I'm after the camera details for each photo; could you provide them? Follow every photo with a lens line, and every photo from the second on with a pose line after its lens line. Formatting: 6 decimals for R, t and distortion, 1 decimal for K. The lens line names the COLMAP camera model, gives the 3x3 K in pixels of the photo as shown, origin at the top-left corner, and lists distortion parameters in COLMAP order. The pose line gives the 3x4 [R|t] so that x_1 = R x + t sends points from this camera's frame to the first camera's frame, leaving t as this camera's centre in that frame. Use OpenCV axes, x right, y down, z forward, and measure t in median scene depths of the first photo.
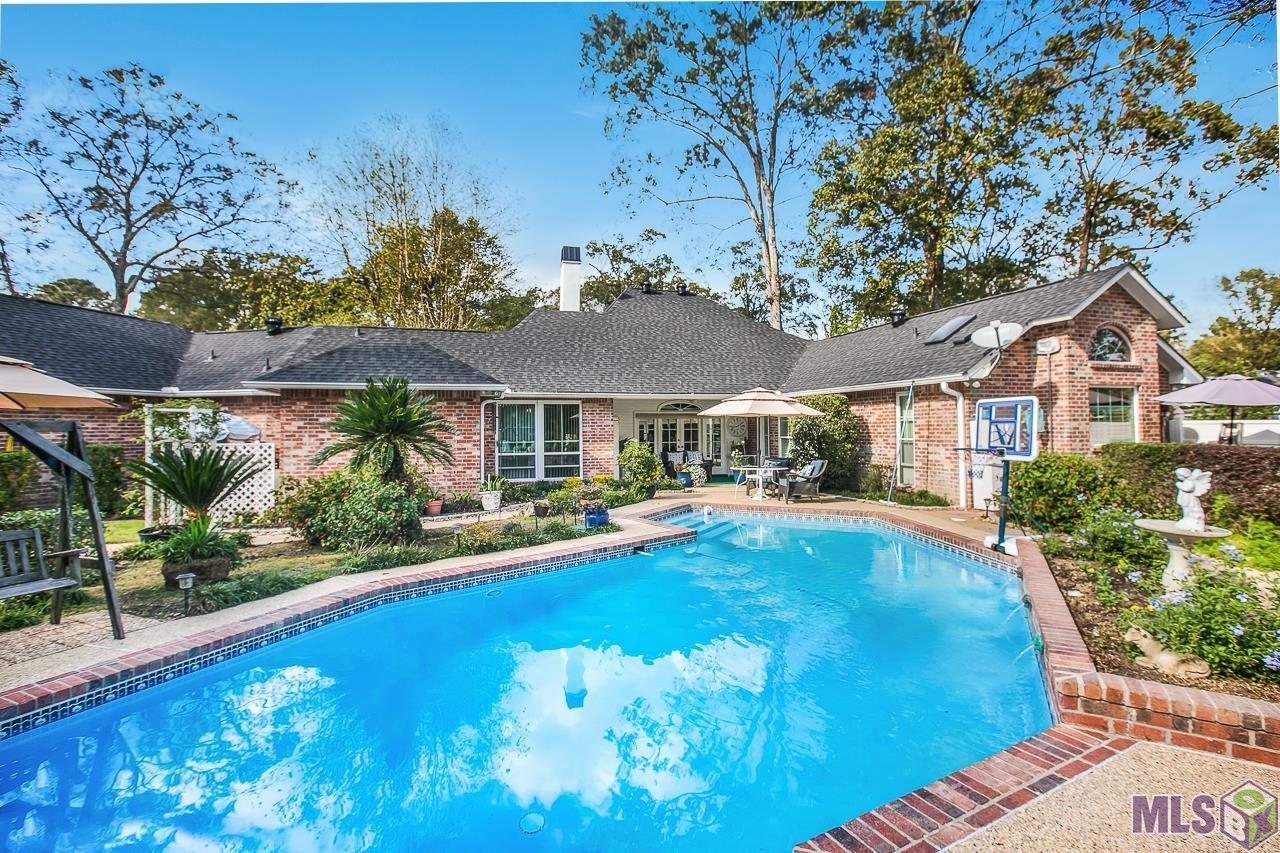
lens RADIAL K [[585.6, 0, 640.0], [0, 585.6, 426.5], [0, 0, 1]] dist [-0.054940, 0.020561]
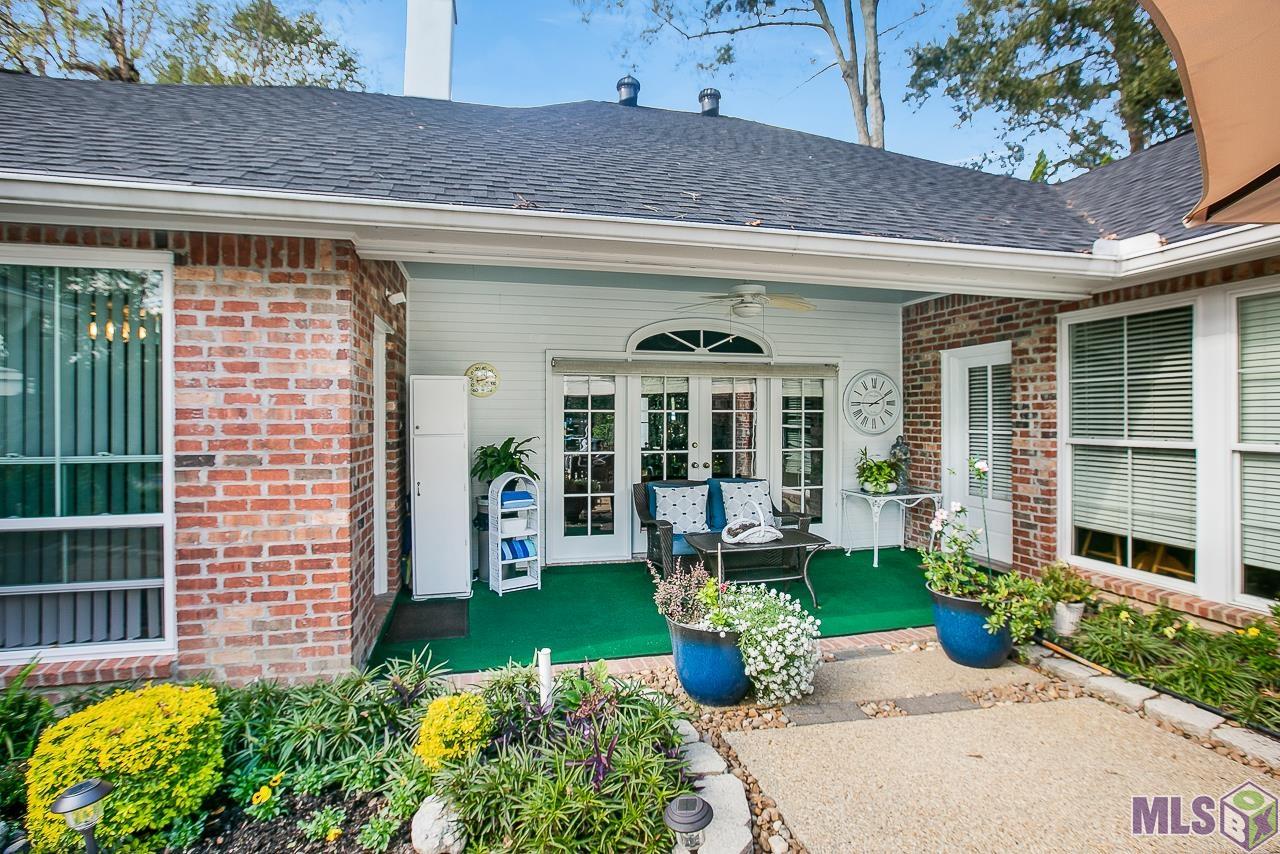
lens RADIAL K [[609.1, 0, 640.0], [0, 609.1, 427.0], [0, 0, 1]] dist [-0.001505, -0.000314]
pose [[0.998854, 0.006273, -0.047446, 0.075931], [-0.005723, 0.999915, 0.011727, 0.013443], [0.047516, -0.011442, 0.998805, 0.974447]]
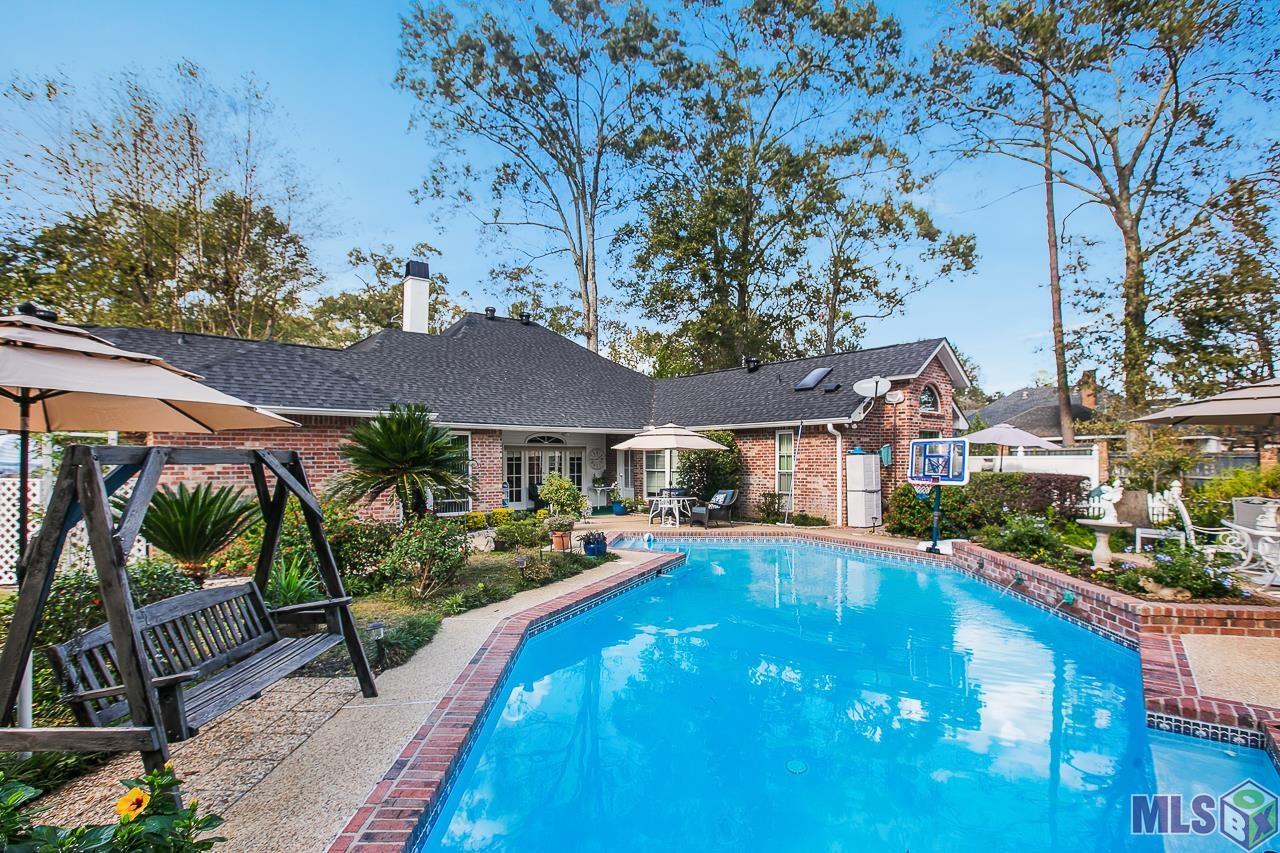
lens RADIAL K [[605.3, 0, 641.5], [0, 605.3, 474.5], [0, 0, 1]] dist [-0.053551, 0.028031]
pose [[0.917382, -0.006389, 0.397957, -0.276075], [-0.003069, 0.999728, 0.023125, 0.001878], [-0.397997, -0.022436, 0.917112, -0.004833]]
